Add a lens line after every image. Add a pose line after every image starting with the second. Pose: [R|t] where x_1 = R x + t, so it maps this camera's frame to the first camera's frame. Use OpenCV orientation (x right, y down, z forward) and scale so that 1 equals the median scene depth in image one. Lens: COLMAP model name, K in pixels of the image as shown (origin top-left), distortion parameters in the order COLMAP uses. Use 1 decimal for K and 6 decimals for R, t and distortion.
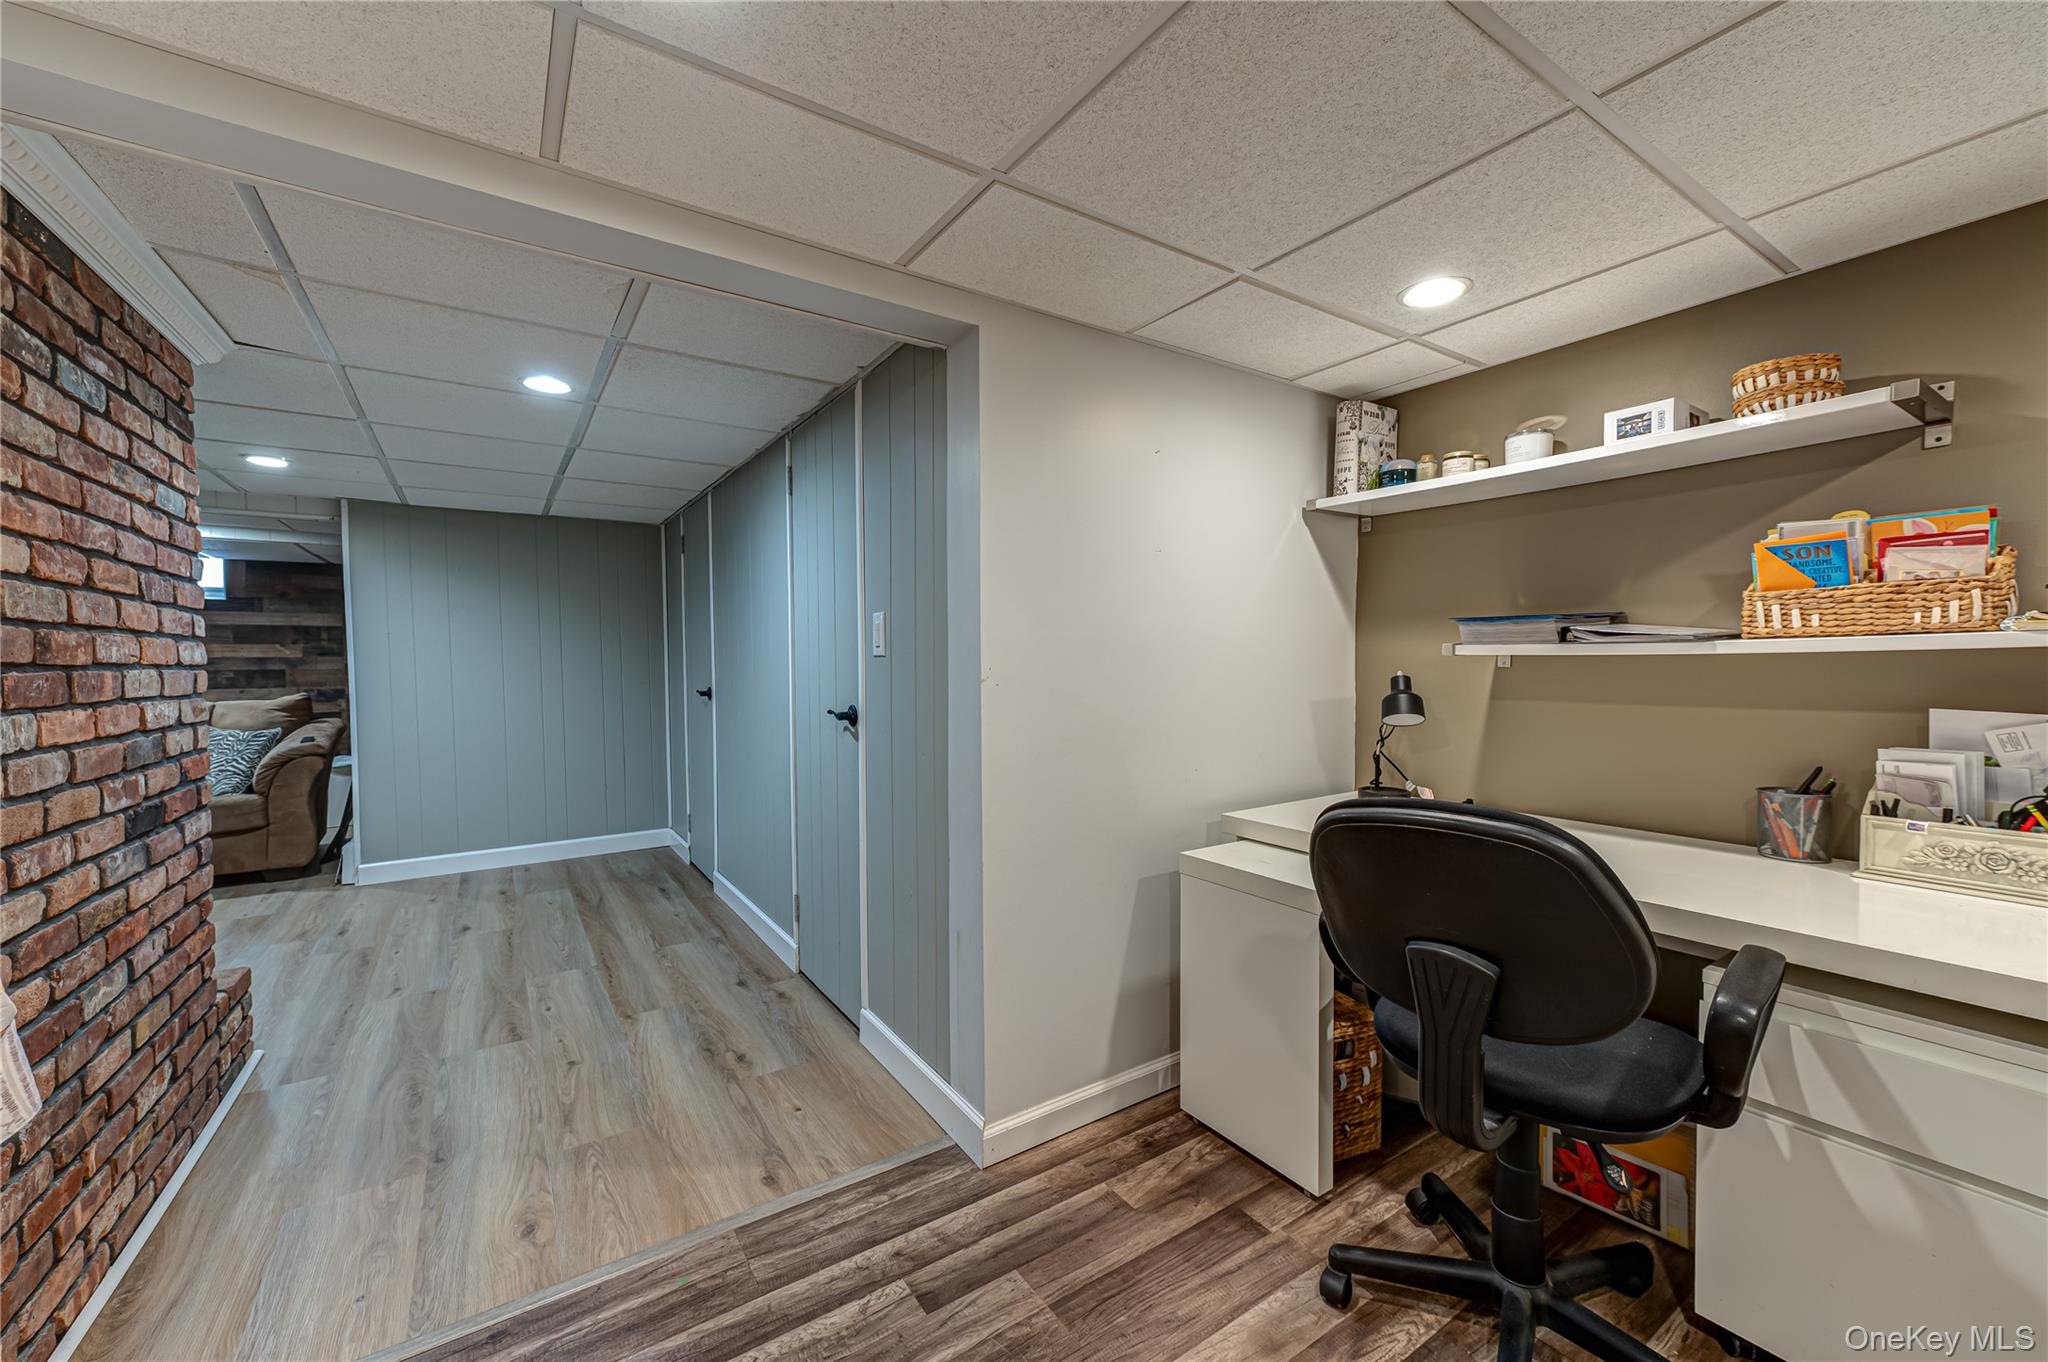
lens RADIAL K [[799.0, 0, 1025.4], [0, 799.0, 681.5], [0, 0, 1]] dist [0.016198, 0.000221]
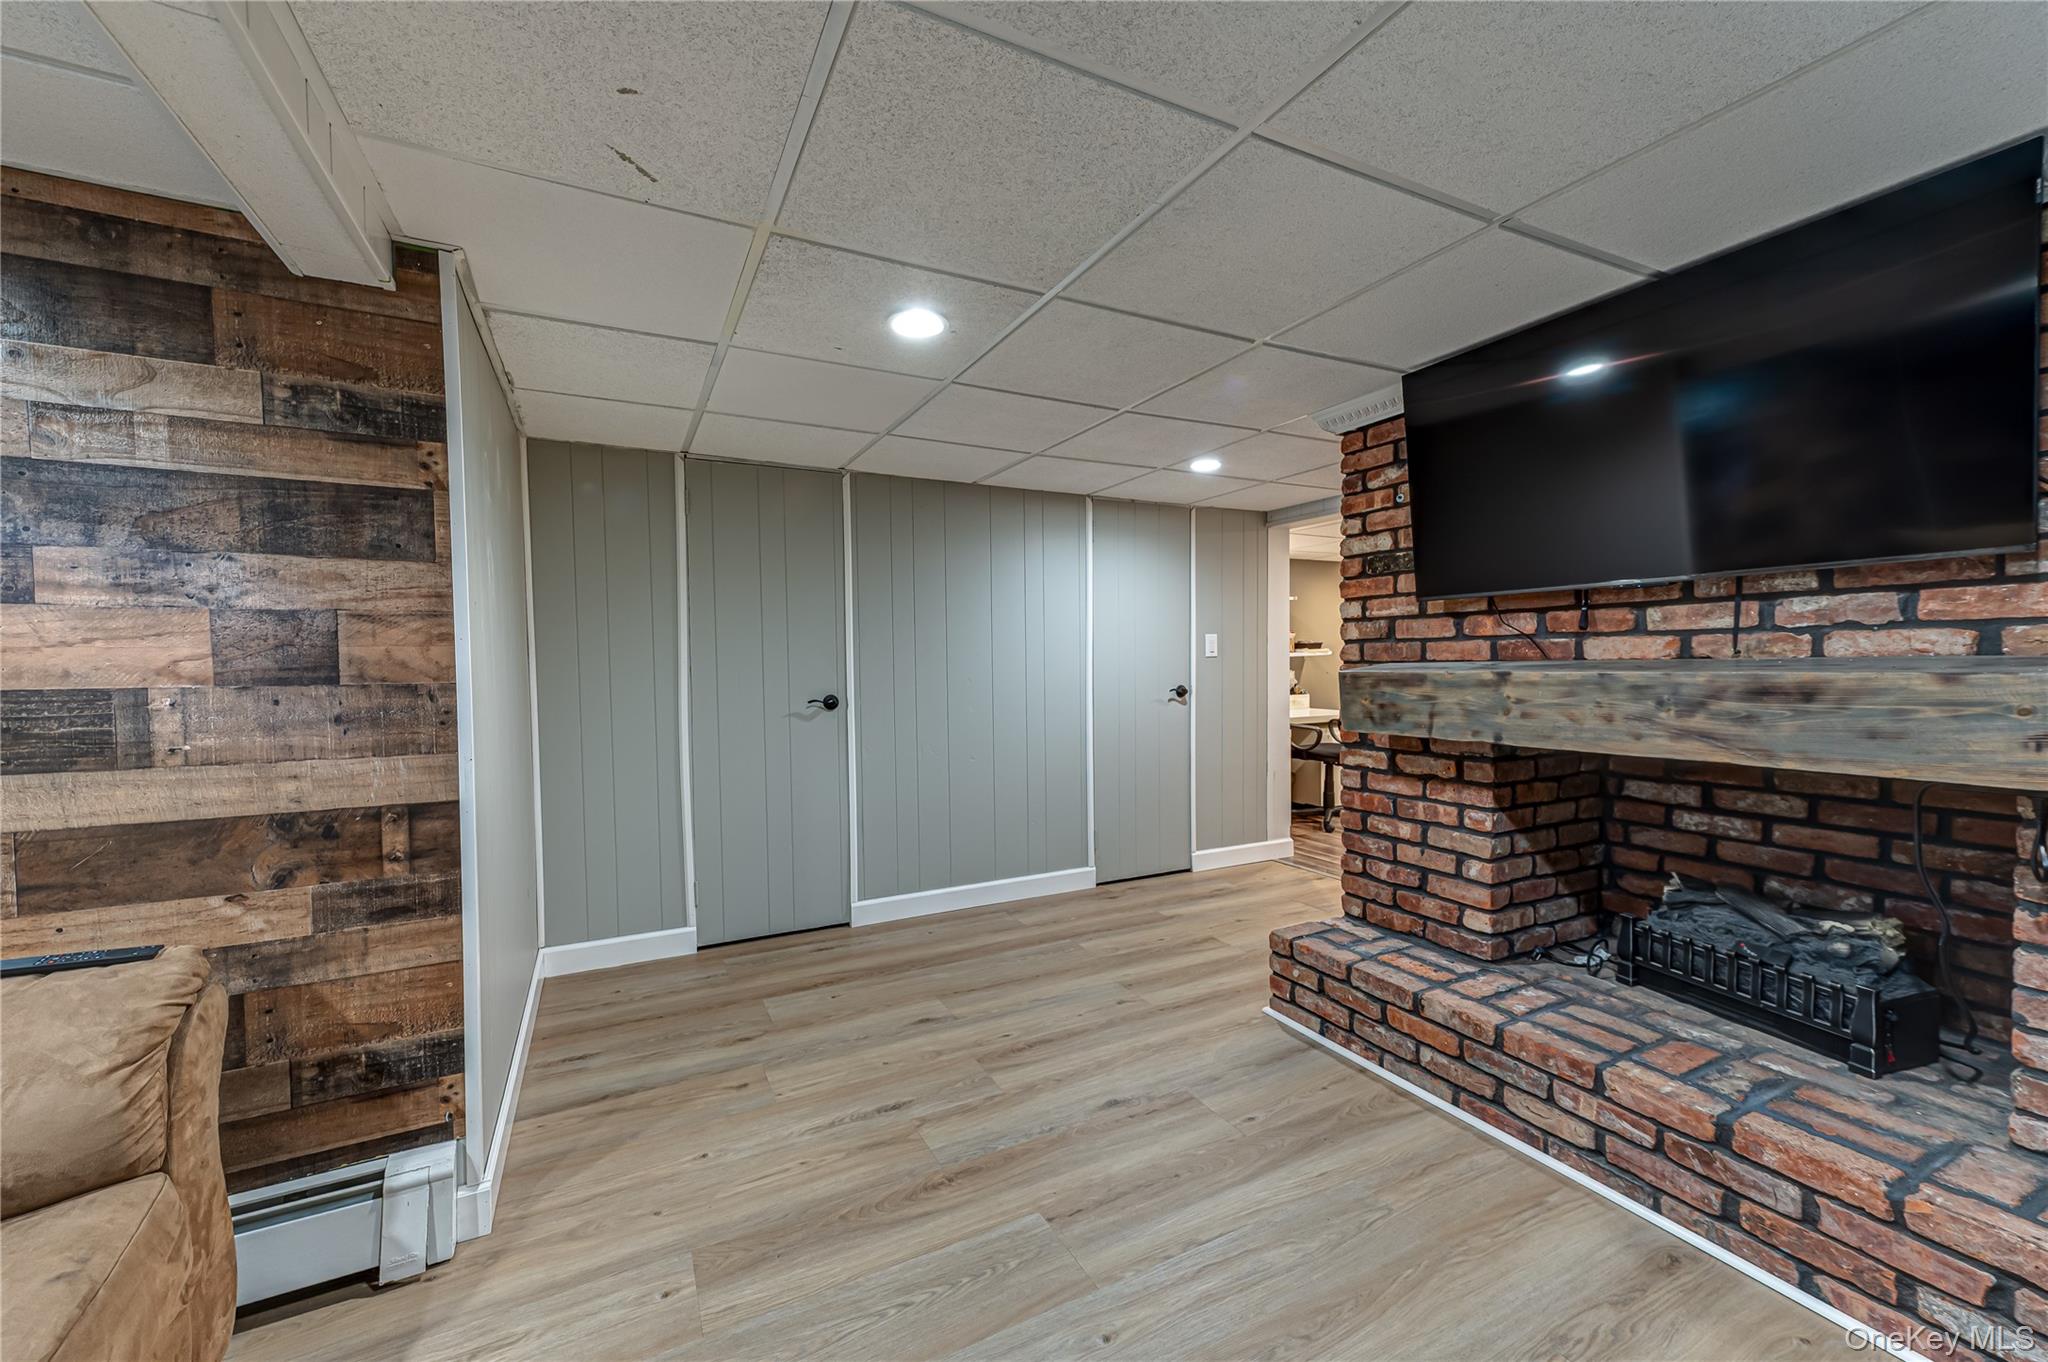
lens RADIAL K [[799.0, 0, 1021.9], [0, 799.0, 680.0], [0, 0, 1]] dist [0.016198, 0.000221]
pose [[0.116365, -0.025393, 0.992882, -1.689120], [0.035001, 0.999157, 0.021452, -0.026935], [-0.992590, 0.032256, 0.117156, 0.970380]]
